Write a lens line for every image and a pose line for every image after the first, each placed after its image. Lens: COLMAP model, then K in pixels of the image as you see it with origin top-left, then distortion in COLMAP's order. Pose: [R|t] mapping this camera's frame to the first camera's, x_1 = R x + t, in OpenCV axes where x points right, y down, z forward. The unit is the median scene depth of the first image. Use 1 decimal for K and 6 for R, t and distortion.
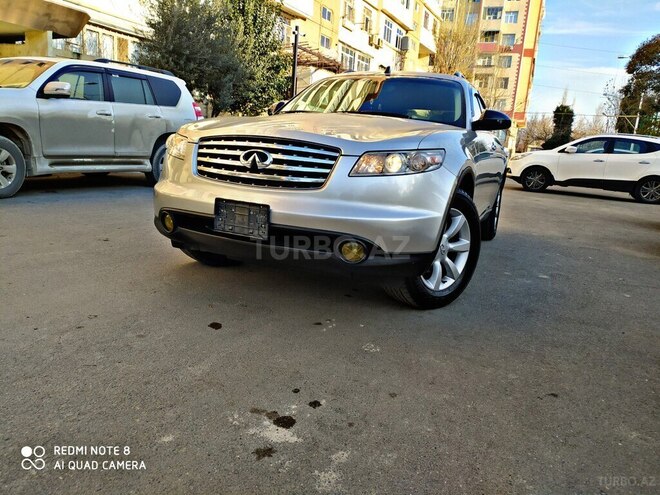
lens RADIAL K [[492.9, 0, 326.4], [0, 492.9, 245.5], [0, 0, 1]] dist [0.055859, -0.058207]
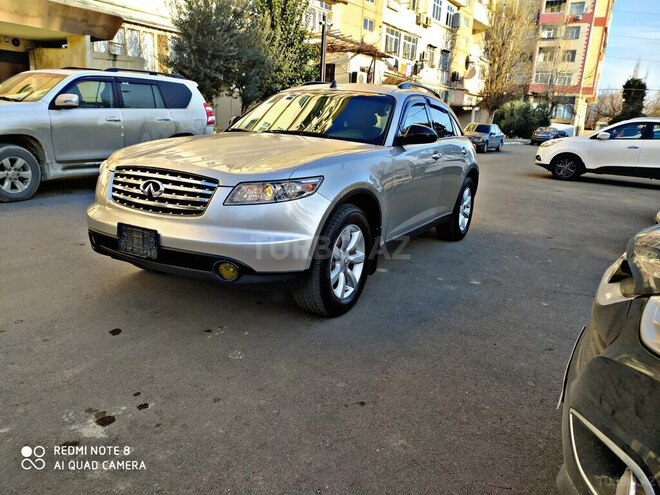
lens RADIAL K [[492.9, 0, 326.4], [0, 492.9, 245.5], [0, 0, 1]] dist [0.055859, -0.058207]
pose [[0.992870, 0.008300, -0.118912, 0.088143], [-0.003742, 0.999251, 0.038506, -0.019330], [0.119143, -0.037787, 0.992158, -0.023125]]
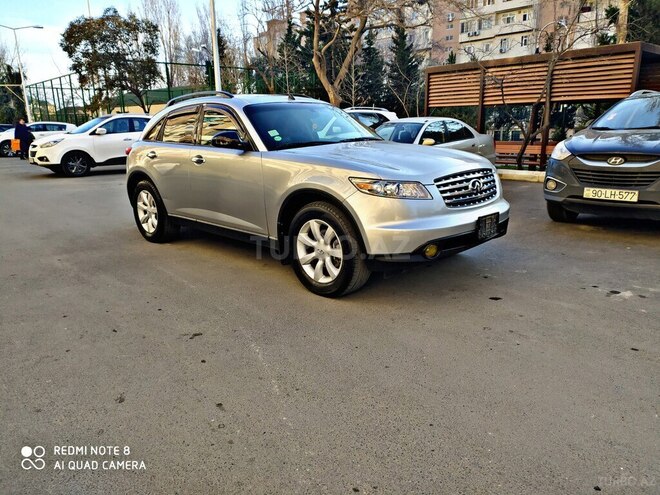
lens RADIAL K [[492.9, 0, 326.4], [0, 492.9, 245.5], [0, 0, 1]] dist [0.055859, -0.058207]
pose [[0.375733, -0.299909, 0.876858, -0.366778], [0.235718, 0.945996, 0.222551, -0.097089], [-0.896249, 0.123072, 0.426136, 0.172319]]
